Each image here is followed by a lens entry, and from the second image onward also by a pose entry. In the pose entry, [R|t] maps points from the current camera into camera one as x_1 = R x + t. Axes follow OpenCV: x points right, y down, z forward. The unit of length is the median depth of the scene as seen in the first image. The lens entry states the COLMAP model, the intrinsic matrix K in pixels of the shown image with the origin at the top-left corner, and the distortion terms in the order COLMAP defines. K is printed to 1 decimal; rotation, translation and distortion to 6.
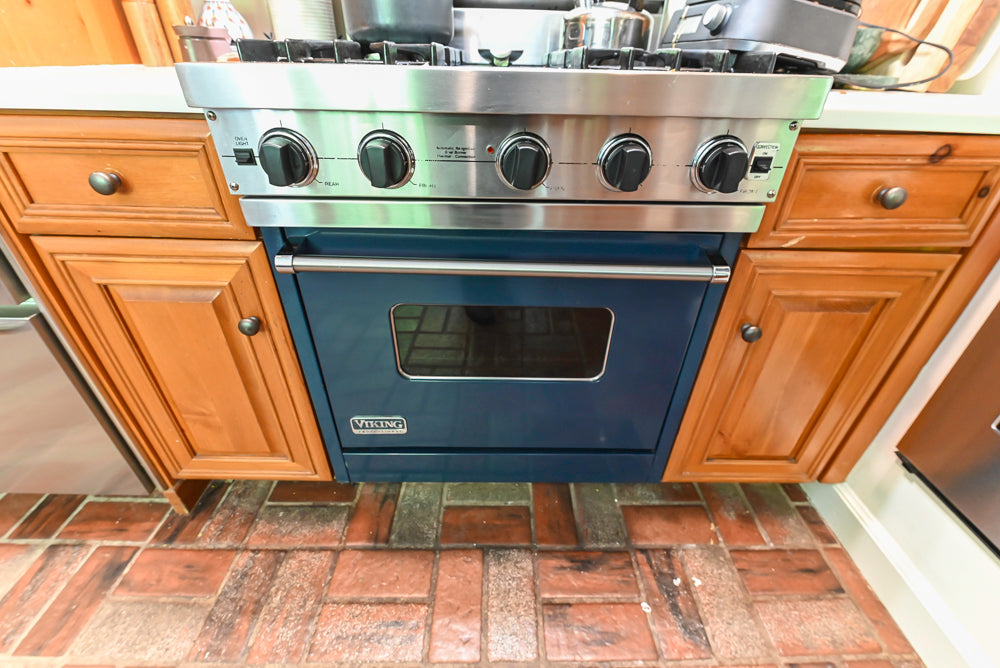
lens RADIAL K [[415.3, 0, 506.1], [0, 415.3, 323.8], [0, 0, 1]] dist [0.000165, -0.005687]
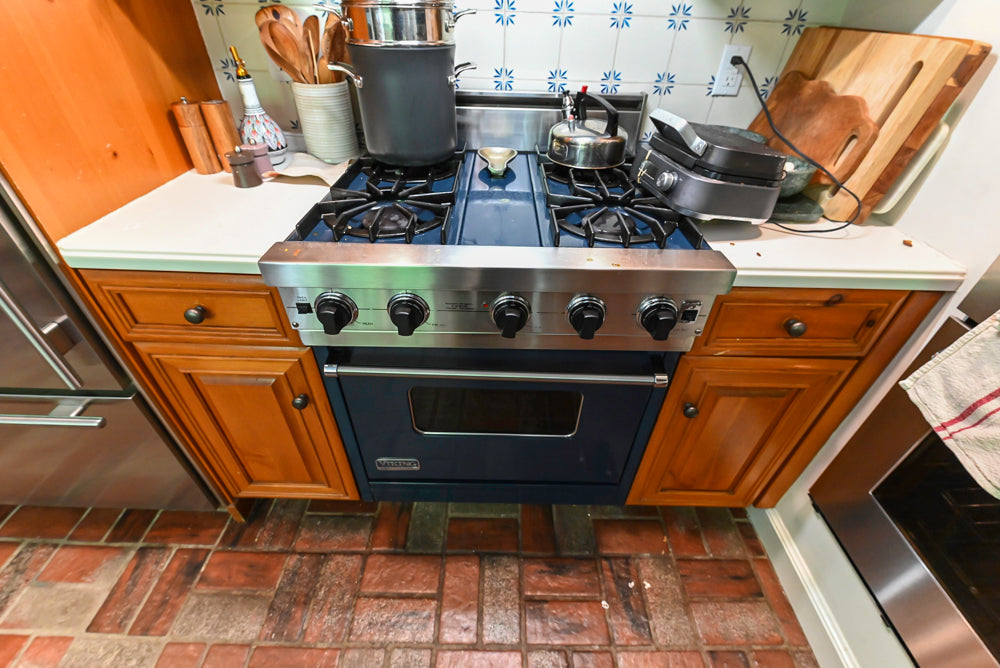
lens RADIAL K [[417.0, 0, 501.9], [0, 417.0, 323.2], [0, 0, 1]] dist [0.004289, -0.006884]
pose [[0.999847, 0.011751, -0.012985, 0.020279], [-0.010519, 0.995773, 0.091242, -0.289800], [0.014002, -0.091092, 0.995744, -0.209542]]
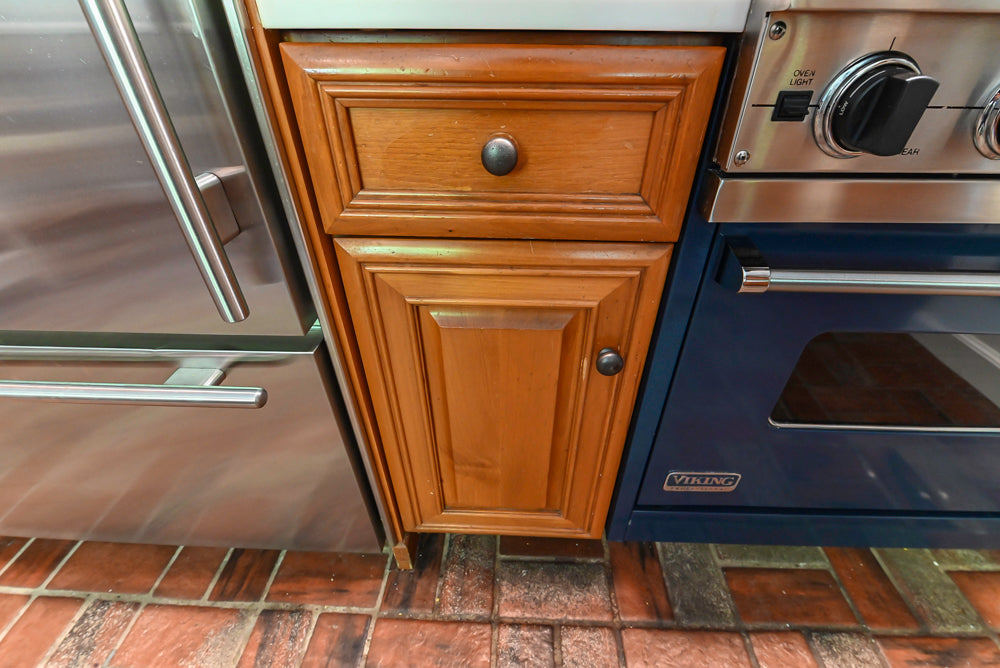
lens RADIAL K [[419.2, 0, 503.4], [0, 419.2, 325.5], [0, 0, 1]] dist [0.008611, -0.009586]
pose [[0.998380, 0.003708, -0.056779, -0.598816], [-0.001054, 0.998908, 0.046708, -0.071572], [0.056890, -0.046573, 0.997294, 0.220961]]
